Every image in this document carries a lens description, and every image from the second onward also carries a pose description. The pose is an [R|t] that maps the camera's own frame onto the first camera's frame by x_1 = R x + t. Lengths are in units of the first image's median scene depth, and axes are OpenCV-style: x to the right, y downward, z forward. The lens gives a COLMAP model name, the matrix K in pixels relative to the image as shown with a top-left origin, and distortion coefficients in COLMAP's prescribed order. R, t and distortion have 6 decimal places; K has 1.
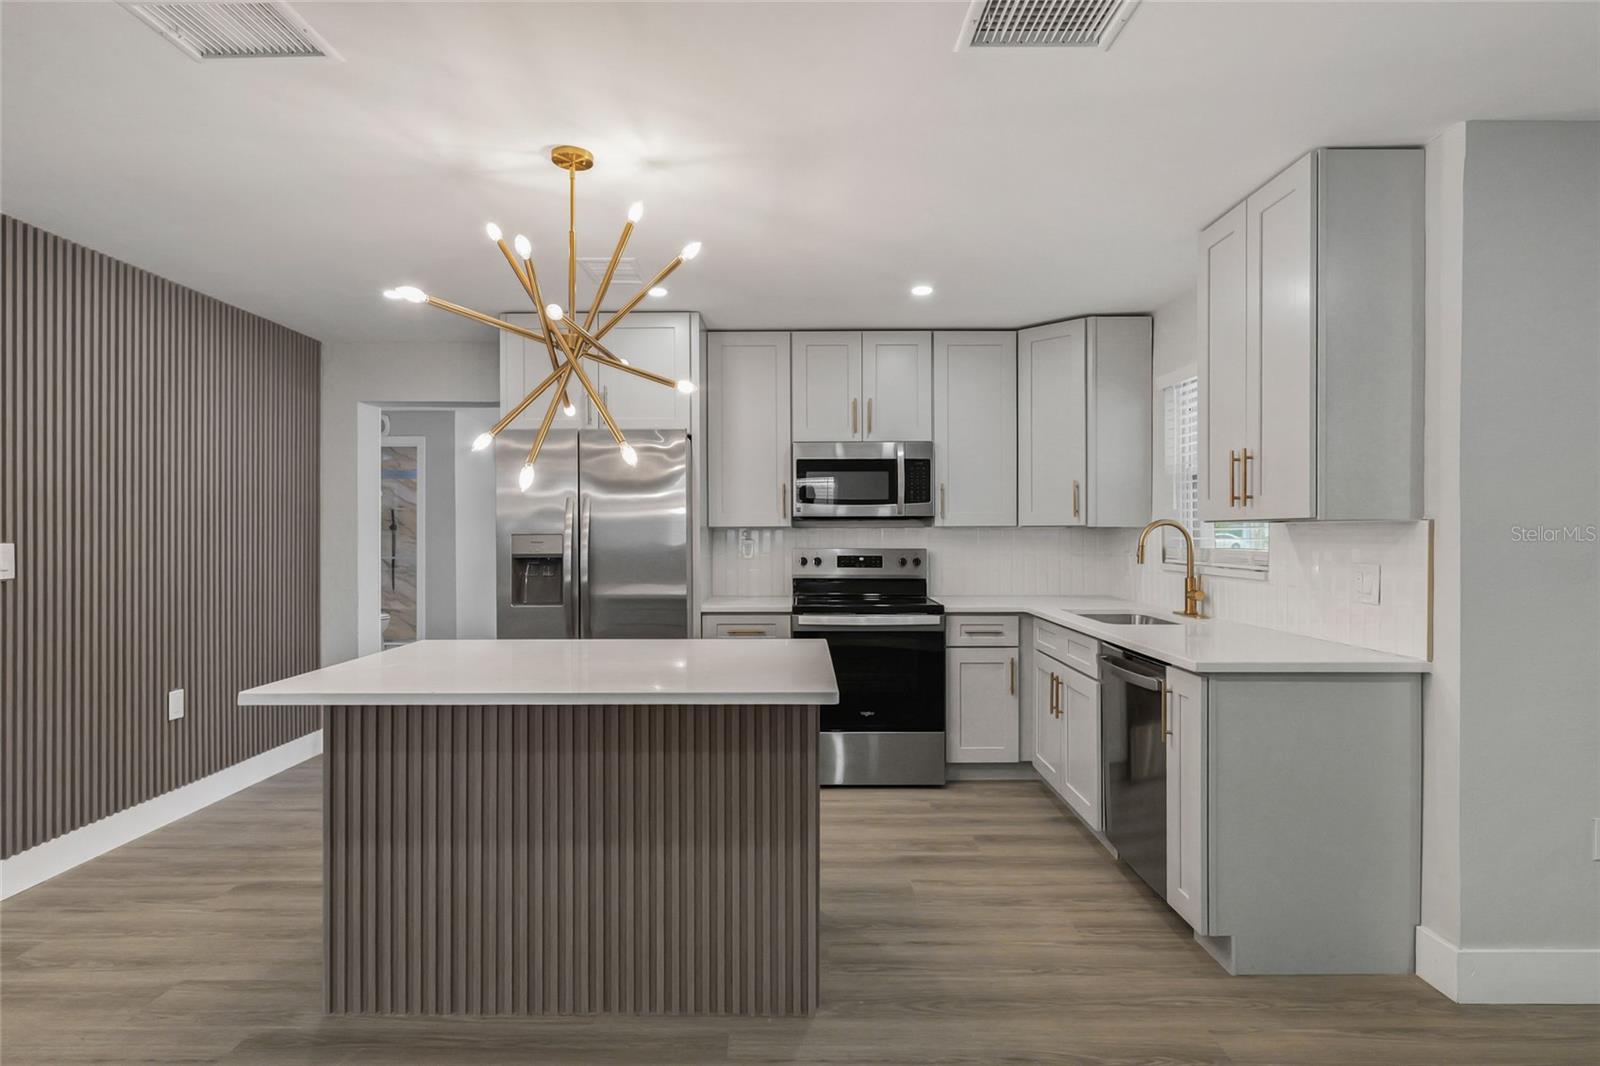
lens RADIAL K [[829.8, 0, 806.9], [0, 829.8, 532.3], [0, 0, 1]] dist [0.001291, -0.000319]
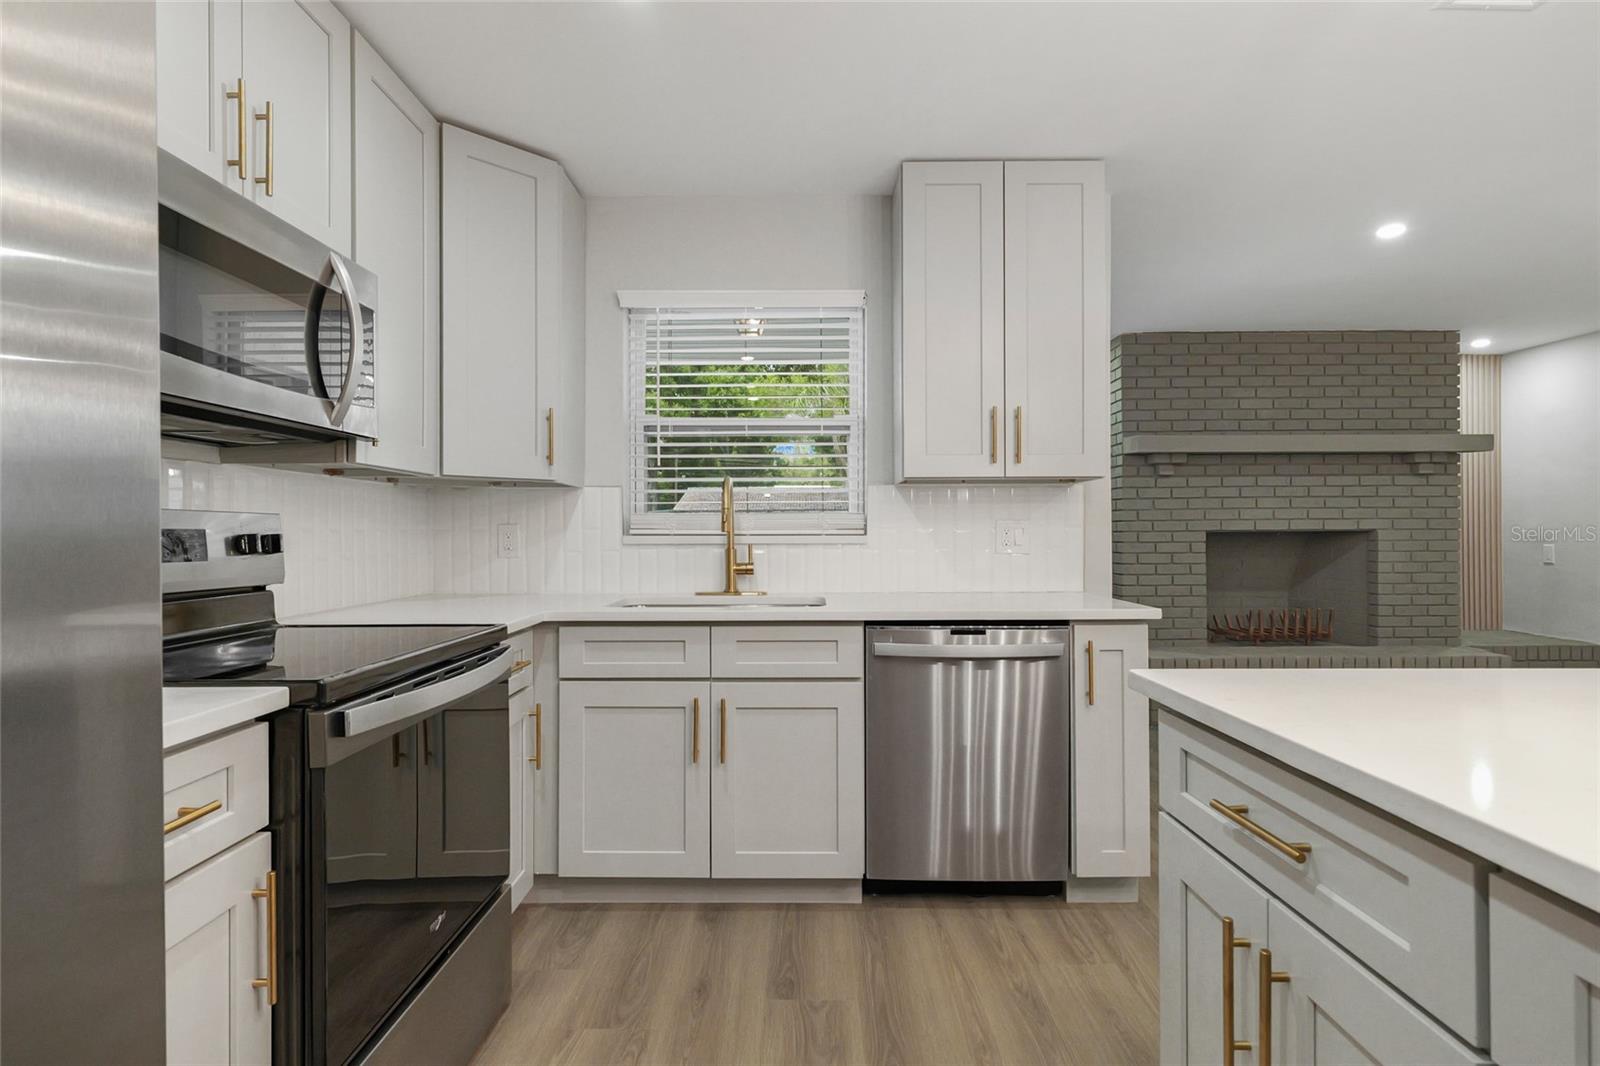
lens RADIAL K [[829.8, 0, 800.3], [0, 829.8, 525.6], [0, 0, 1]] dist [0.001291, -0.000319]
pose [[0.001239, 0.010098, 0.999948, -0.363768], [0.003222, 0.999944, -0.010102, 0.039711], [-0.999994, 0.003234, 0.001206, 0.931926]]
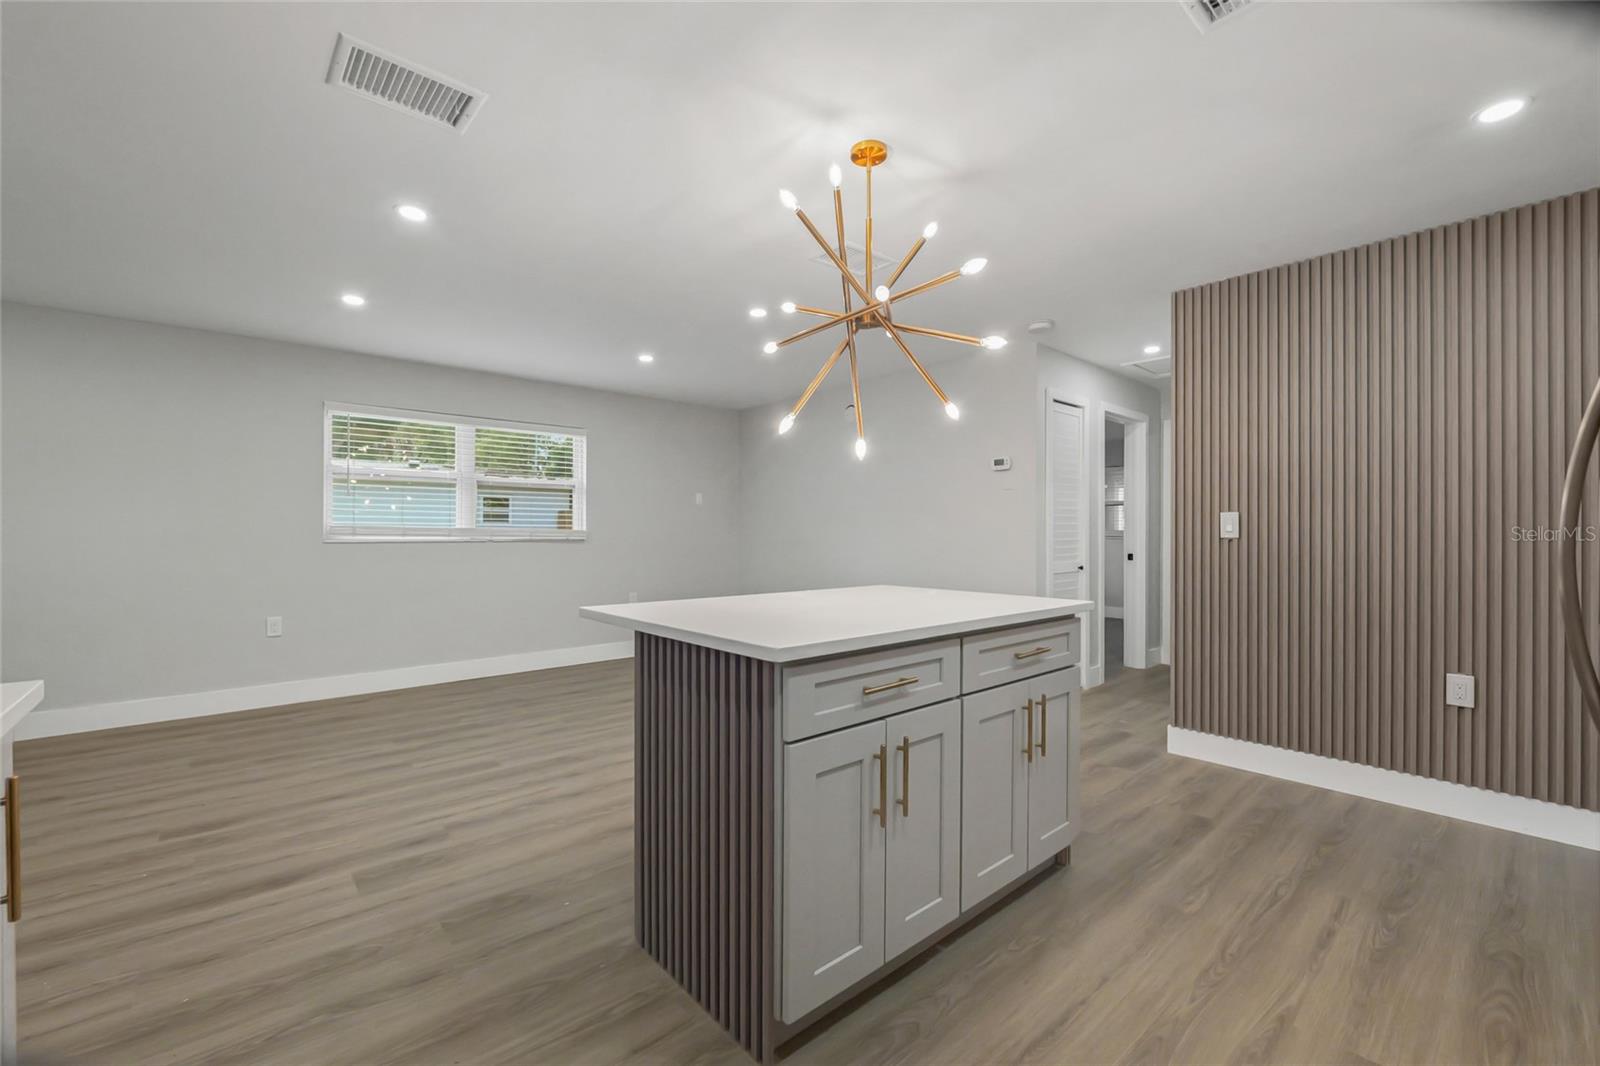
lens RADIAL K [[670.9, 0, 803.9], [0, 670.9, 525.2], [0, 0, 1]] dist [-0.007111, -0.000181]
pose [[-0.749284, -0.006460, -0.662217, 0.250030], [-0.000210, 0.999955, -0.009516, 0.036242], [0.662249, -0.006991, -0.749251, 1.070864]]
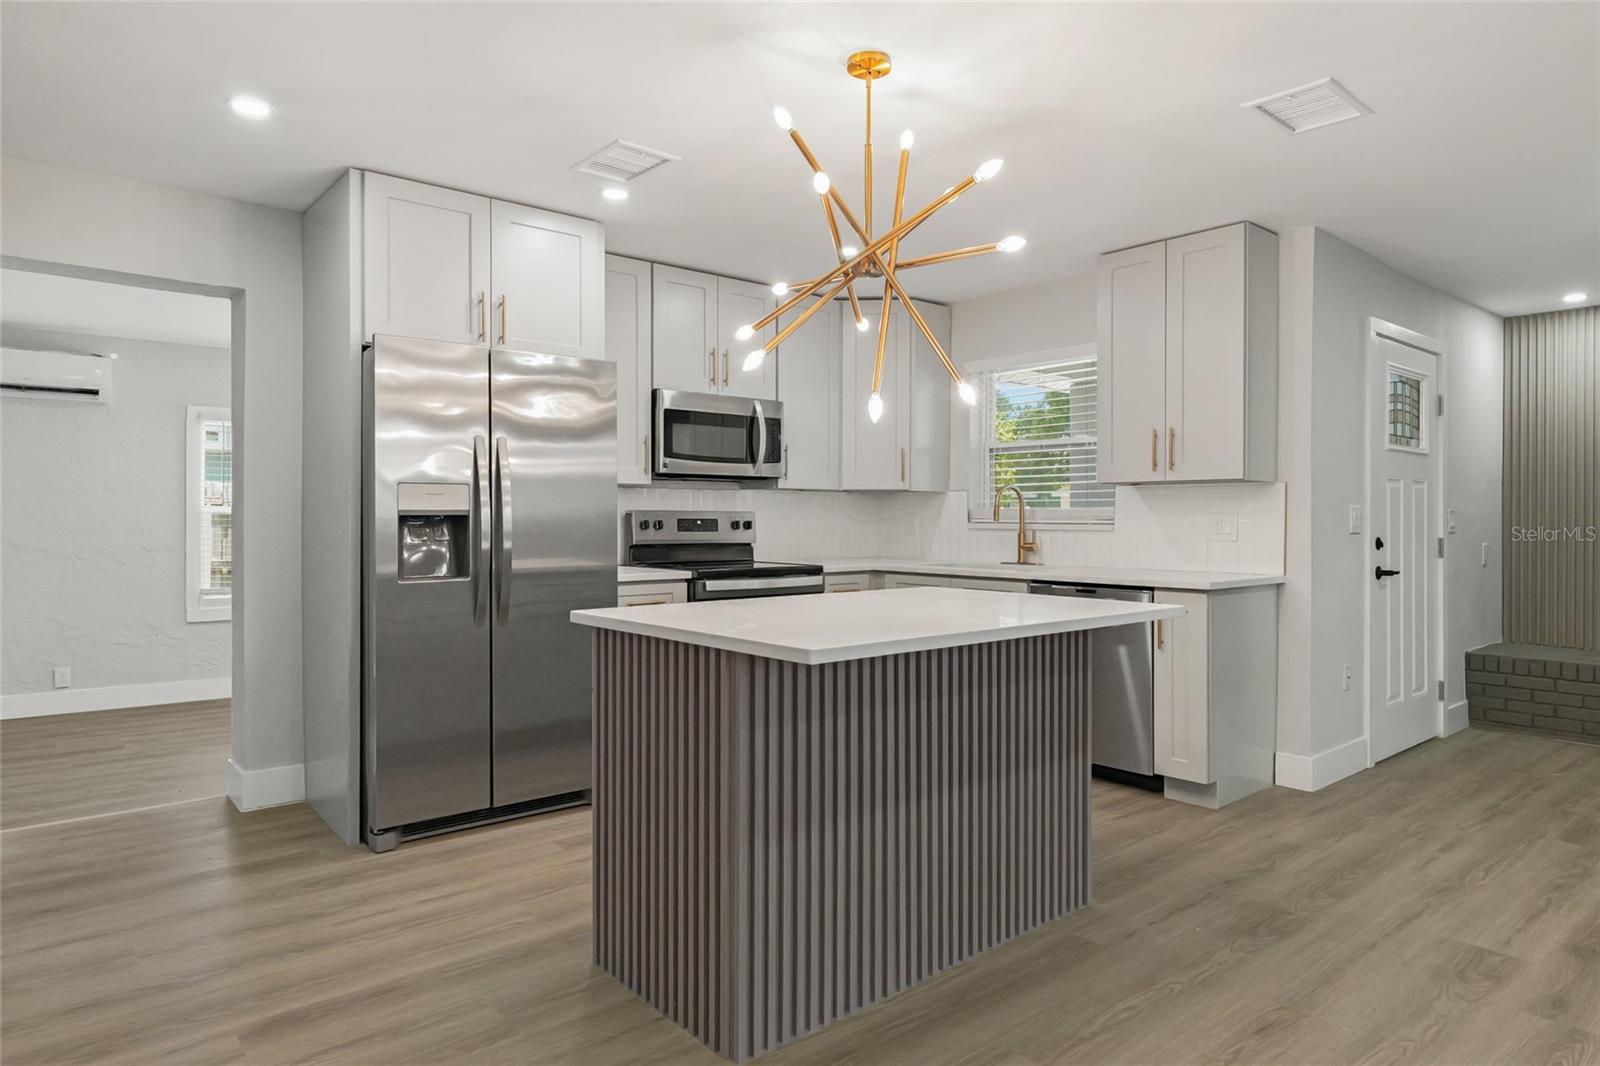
lens RADIAL K [[946.4, 0, 798.4], [0, 946.4, 518.9], [0, 0, 1]] dist [0.004800, -0.003224]
pose [[0.762132, 0.003269, 0.647413, -0.675155], [-0.004046, 0.999992, -0.000286, 0.036129], [-0.647408, -0.002402, 0.762139, 0.165501]]
